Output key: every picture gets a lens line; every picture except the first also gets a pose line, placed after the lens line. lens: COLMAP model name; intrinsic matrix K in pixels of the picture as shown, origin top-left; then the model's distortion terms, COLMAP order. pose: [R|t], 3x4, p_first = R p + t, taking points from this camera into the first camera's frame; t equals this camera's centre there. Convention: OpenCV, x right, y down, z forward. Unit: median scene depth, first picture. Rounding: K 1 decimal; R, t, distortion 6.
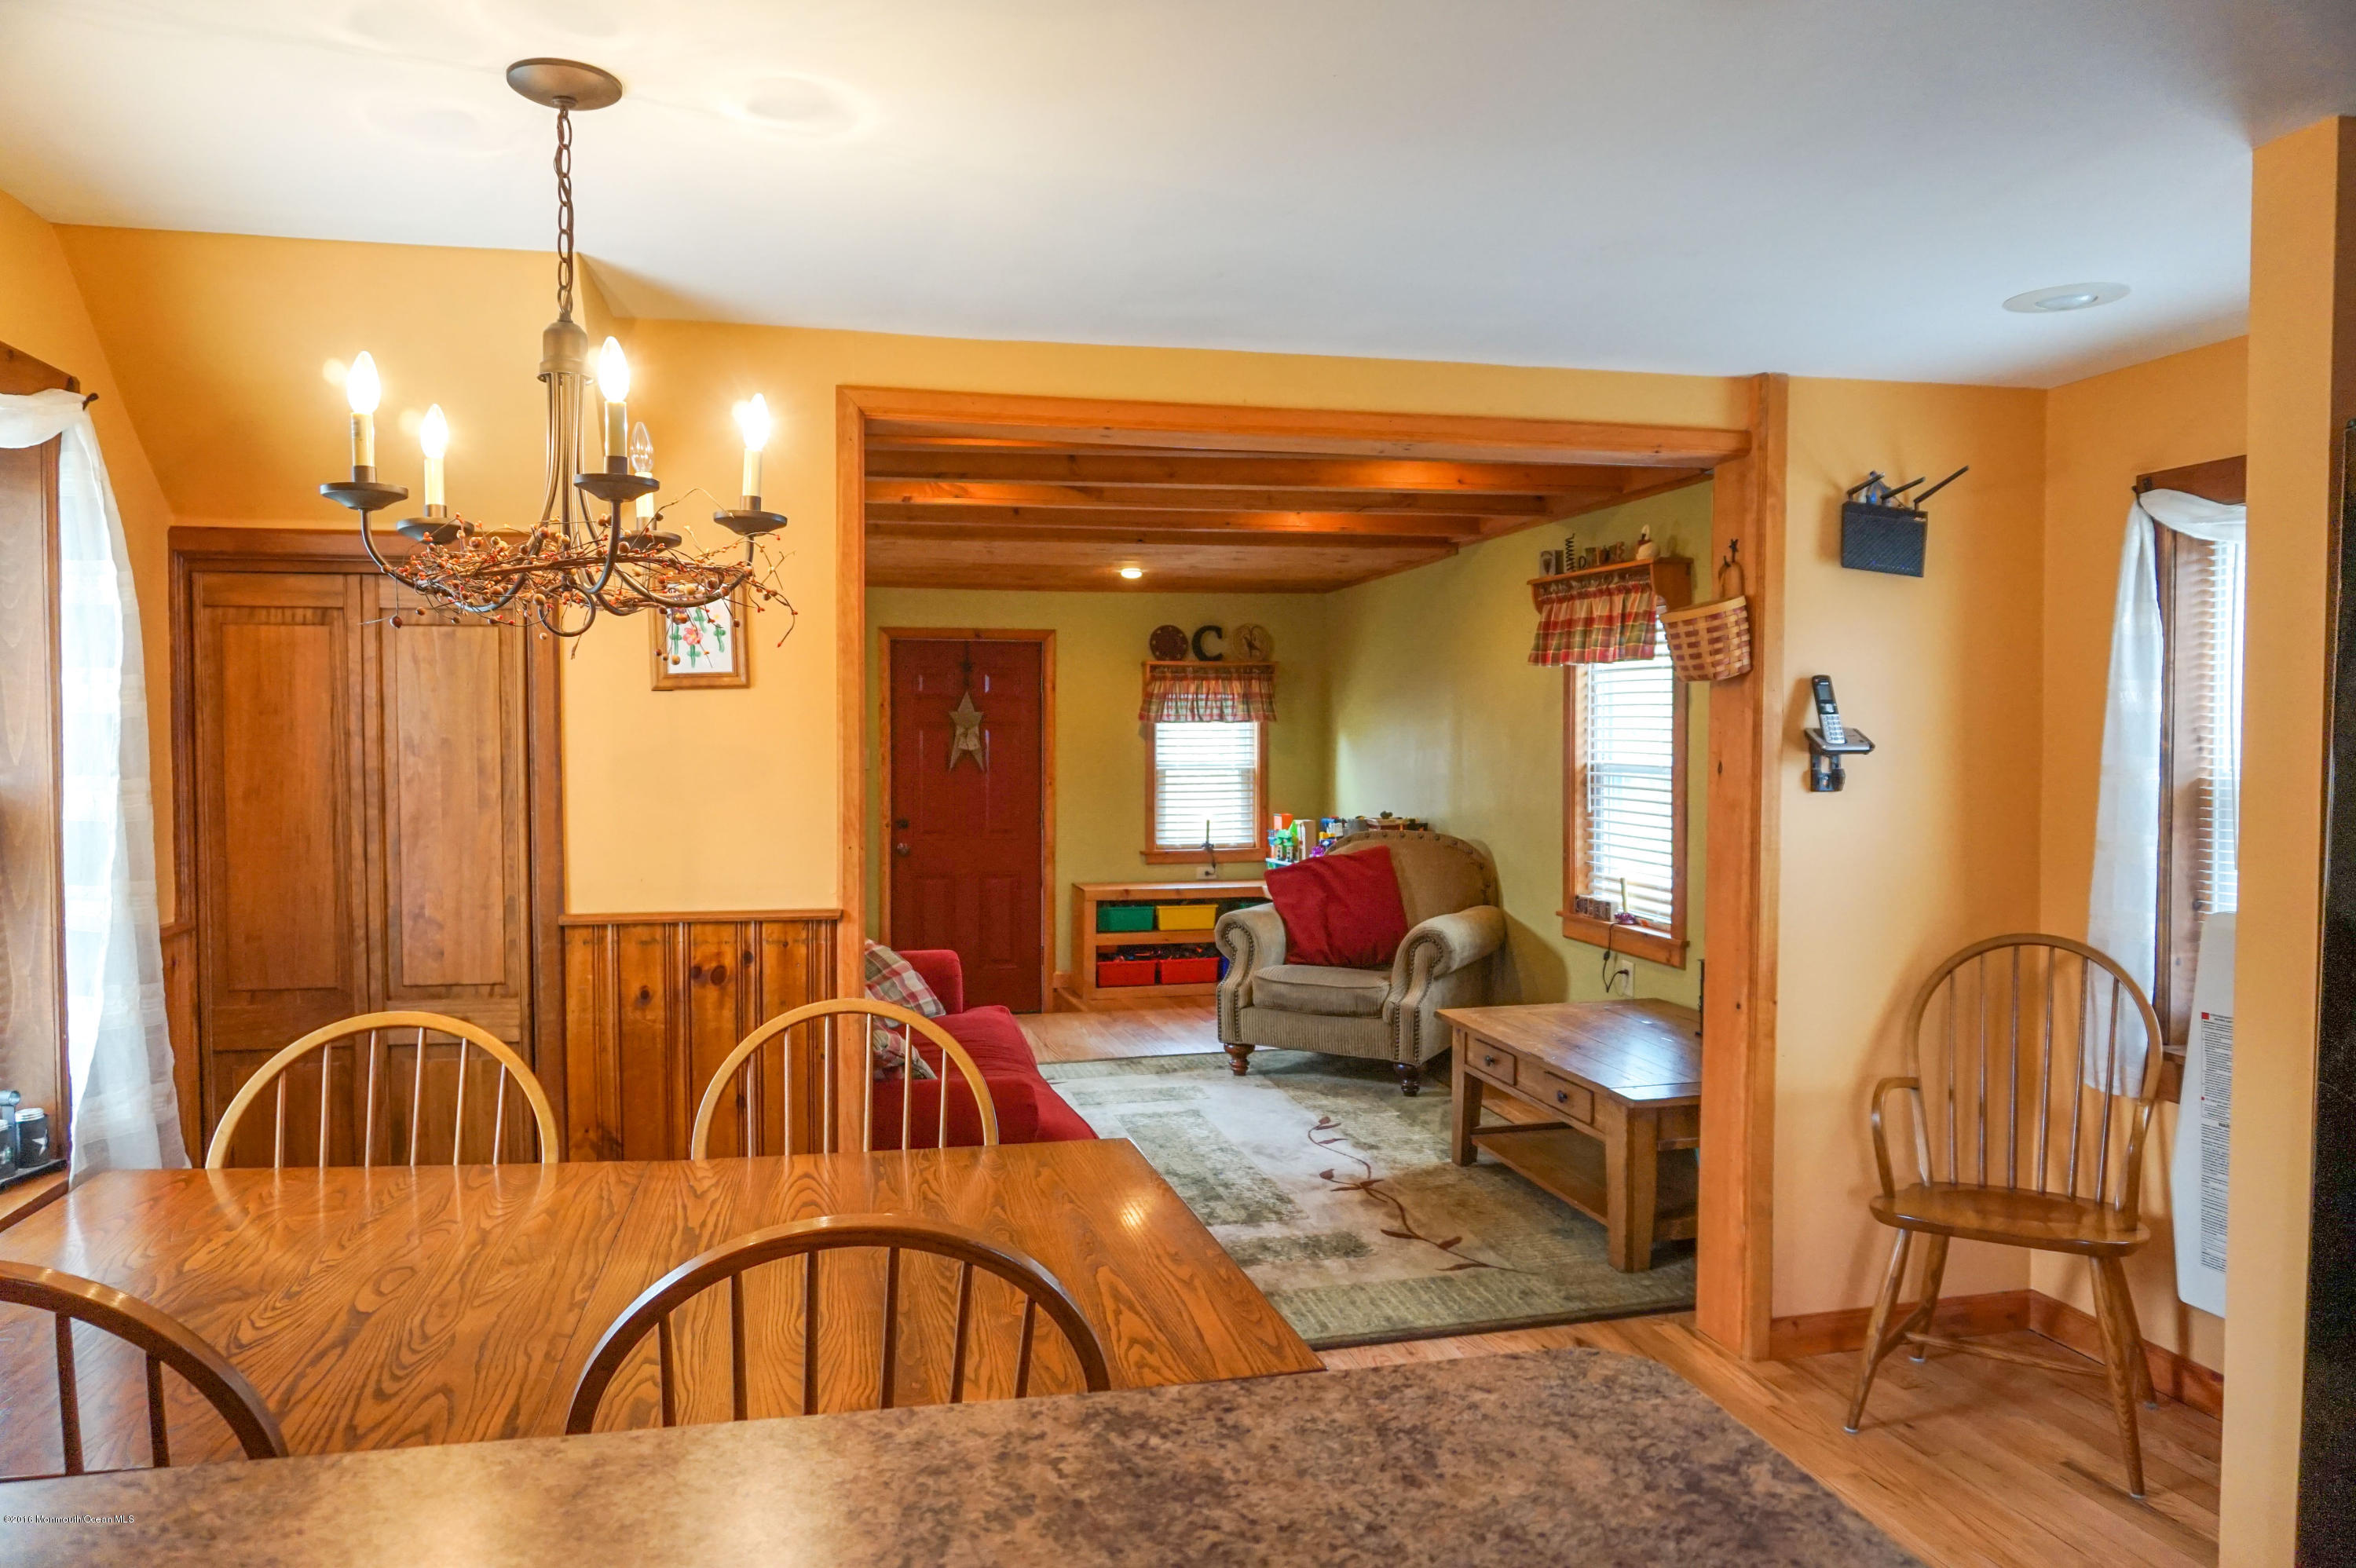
lens RADIAL K [[1601.7, 0, 1178.0], [0, 1601.7, 784.0], [0, 0, 1]] dist [-0.006739, 0.004659]
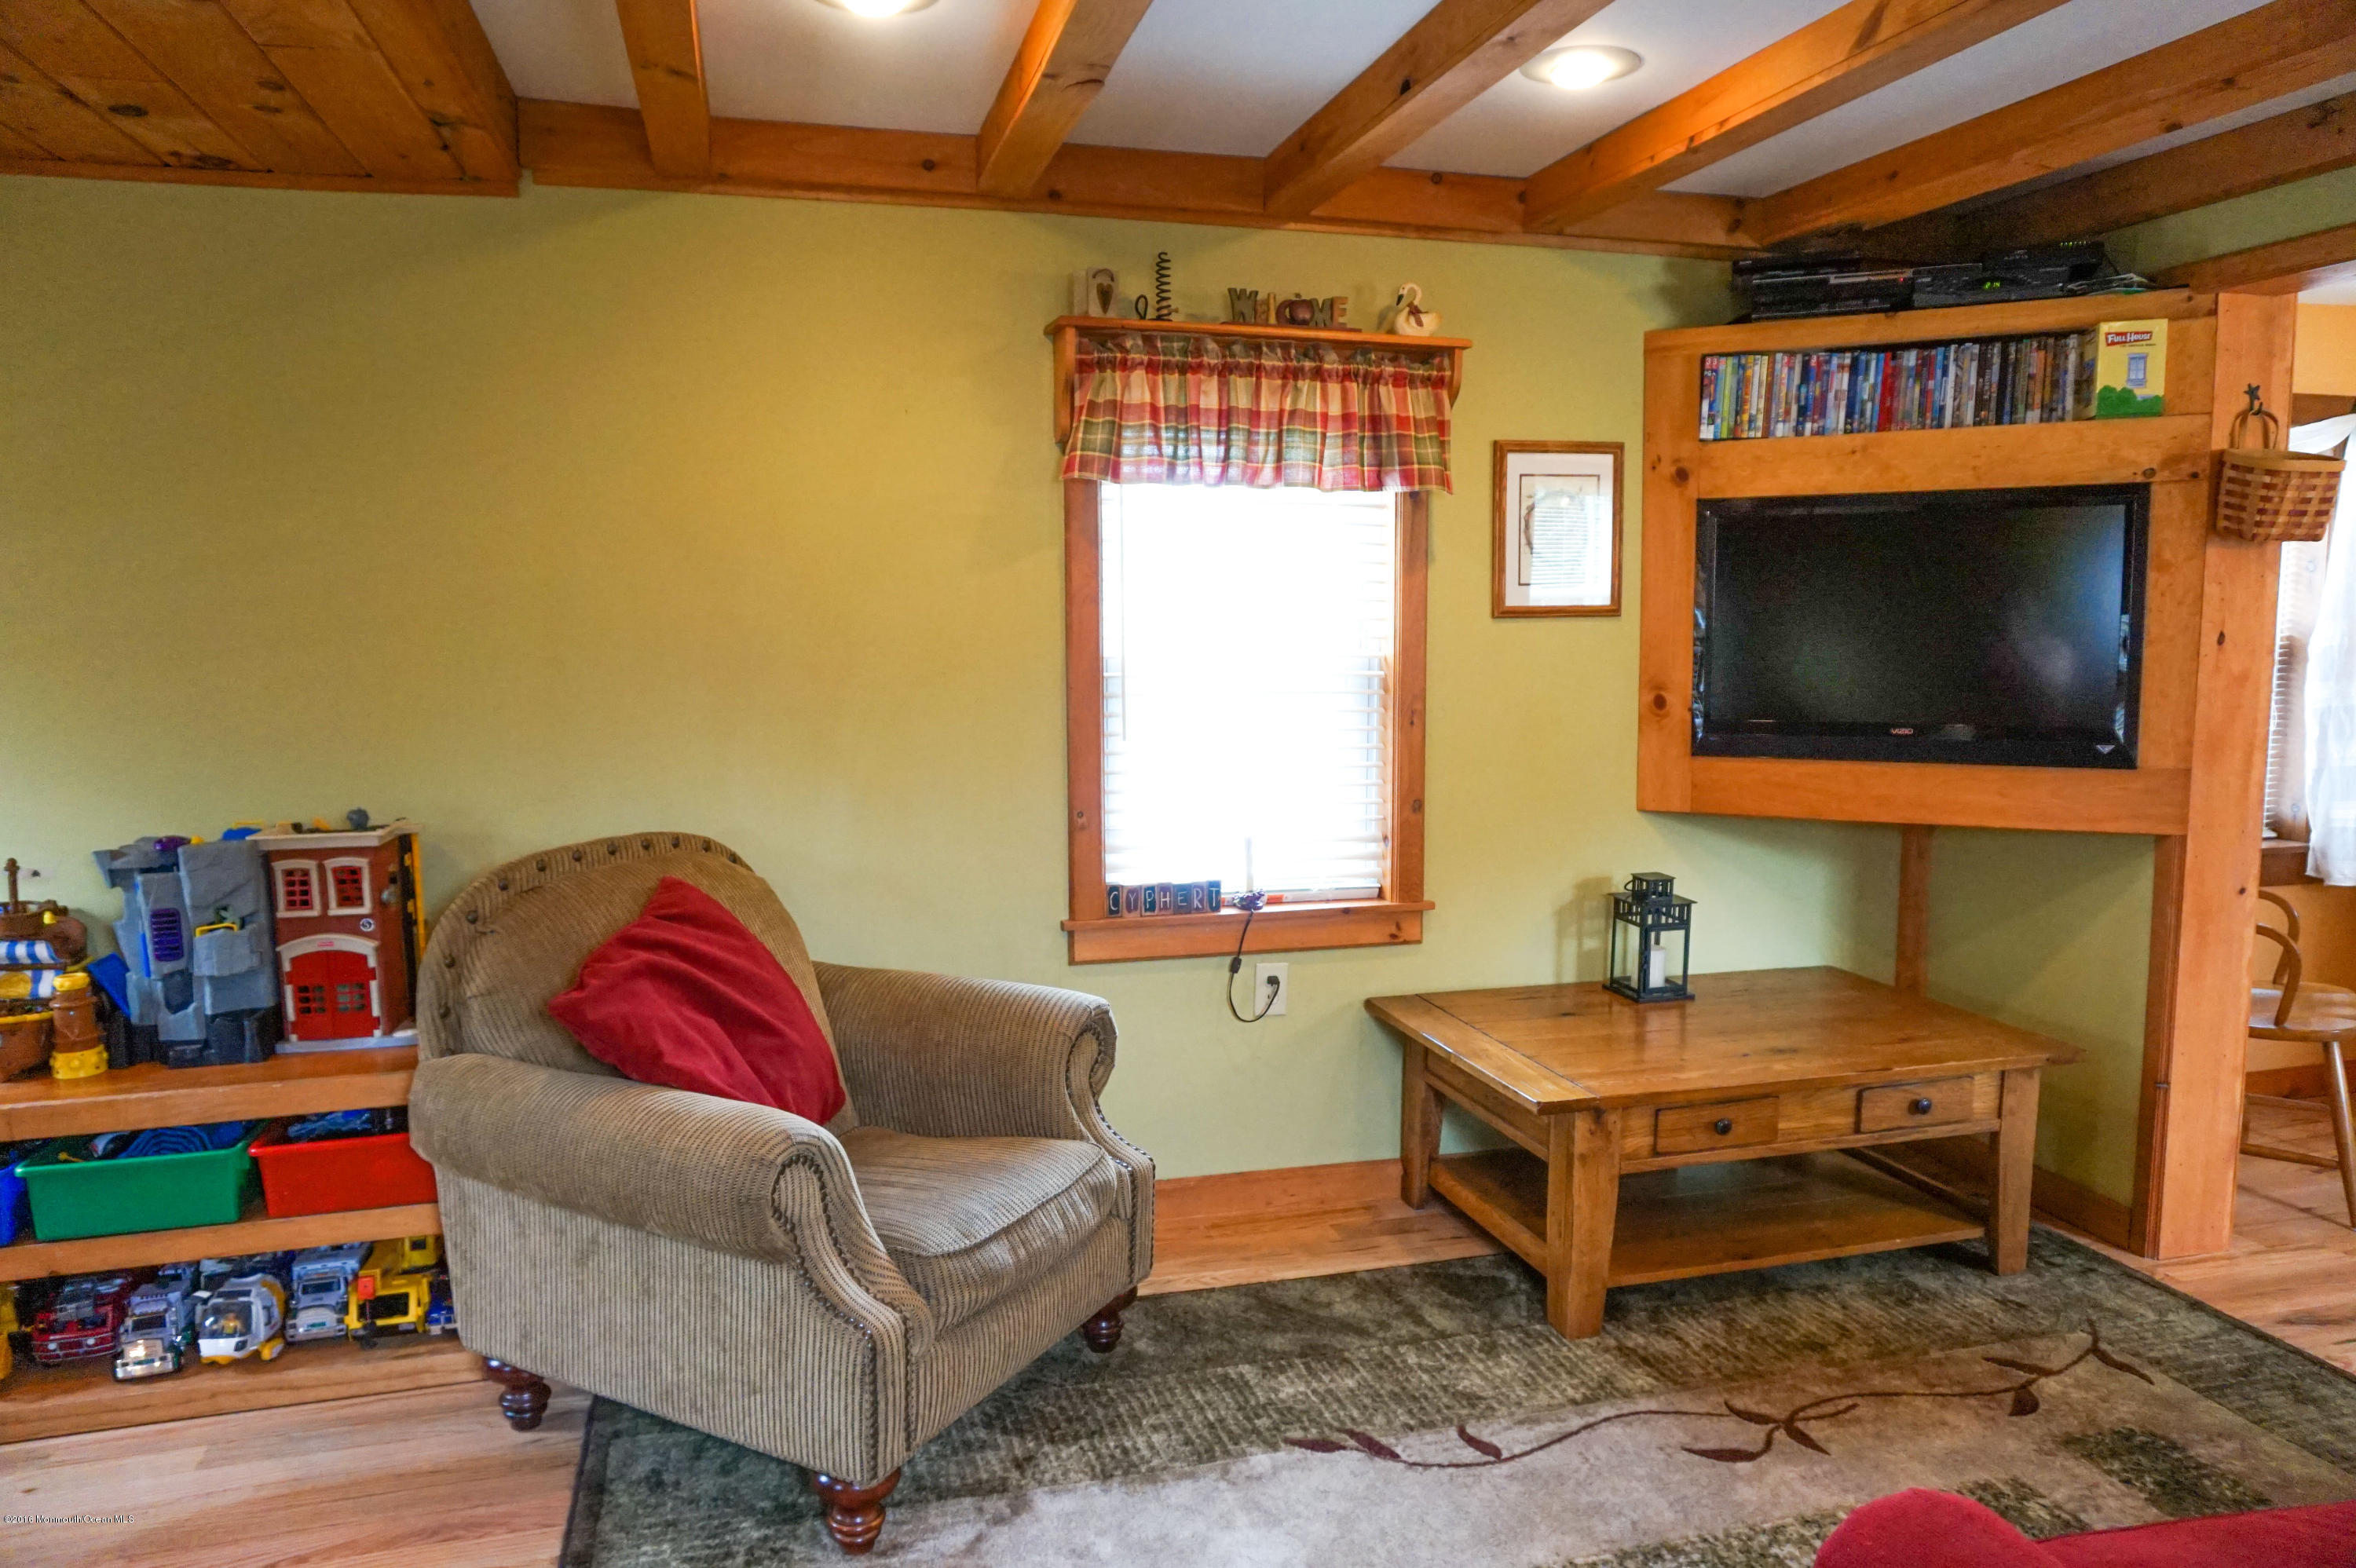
lens RADIAL K [[1601.7, 0, 1178.0], [0, 1601.7, 784.0], [0, 0, 1]] dist [-0.006739, 0.004659]
pose [[-0.051305, -0.102344, 0.993425, -0.233612], [0.038044, 0.993813, 0.104349, -0.019603], [-0.997958, 0.043148, -0.047094, 0.712765]]
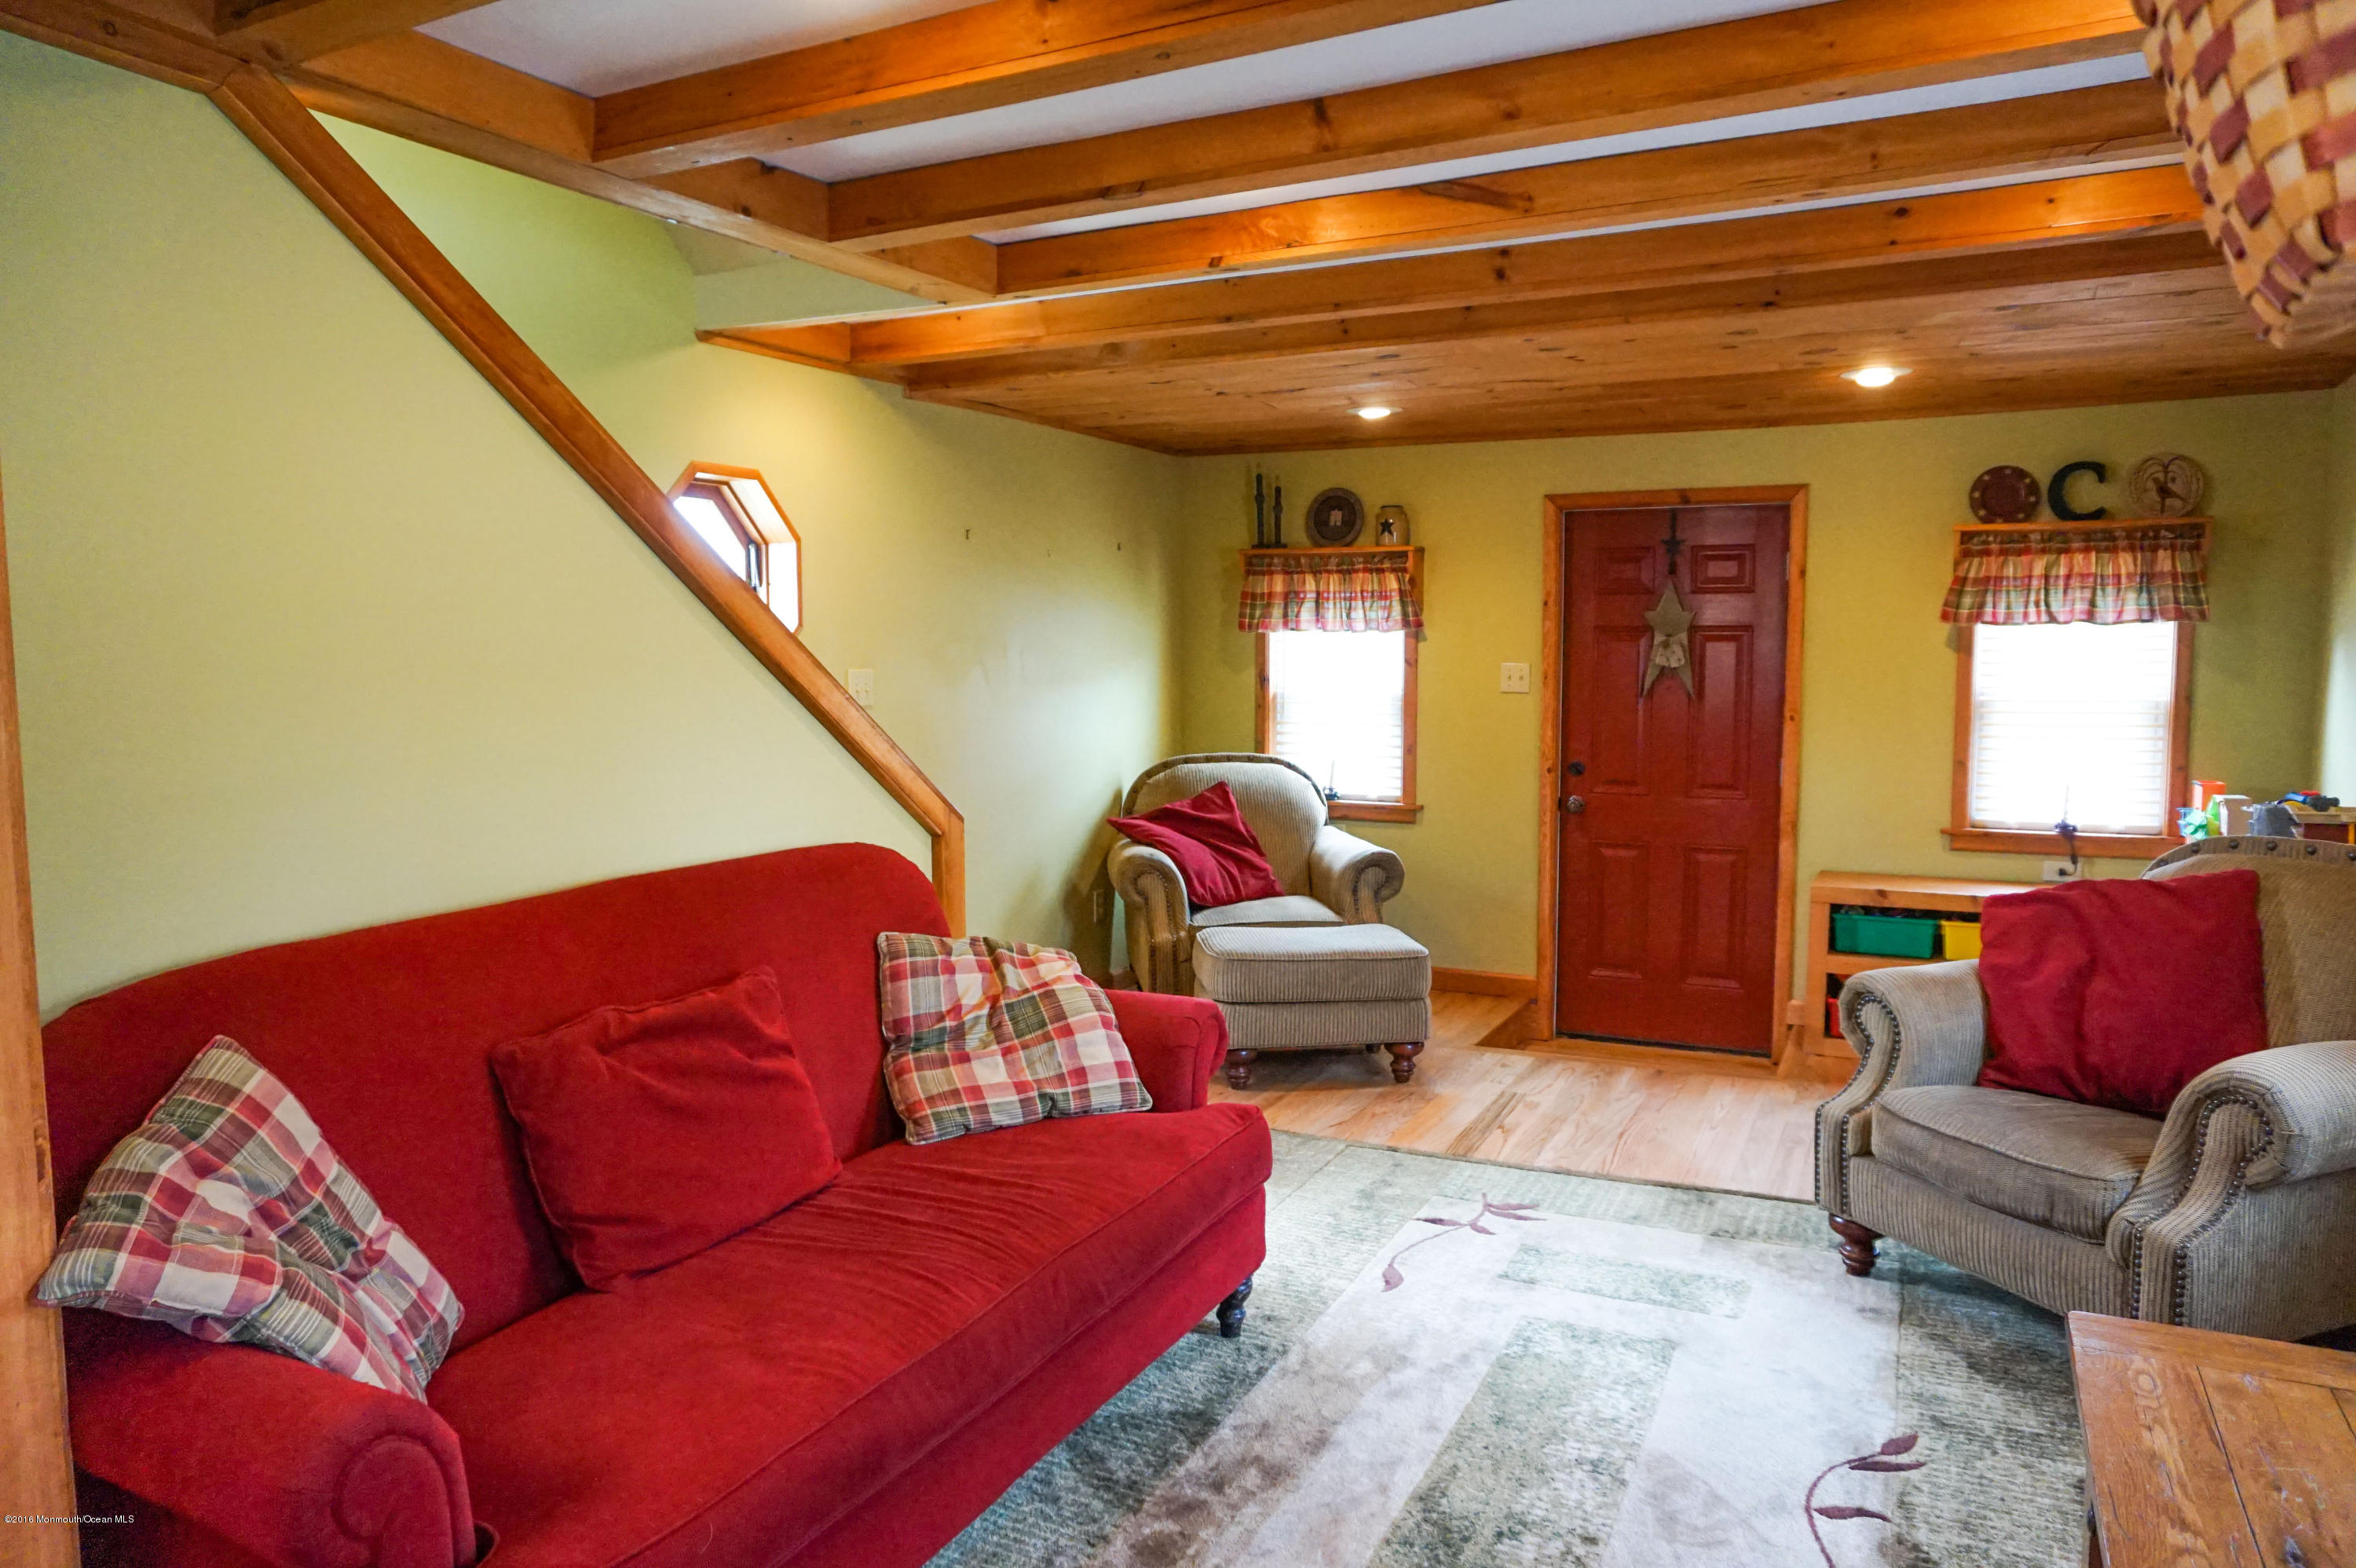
lens RADIAL K [[1601.7, 0, 1178.0], [0, 1601.7, 784.0], [0, 0, 1]] dist [-0.006739, 0.004659]
pose [[0.777610, 0.053812, -0.626439, 0.144939], [-0.019270, 0.997902, 0.061802, -0.009540], [0.628451, -0.035987, 0.777016, 0.336501]]
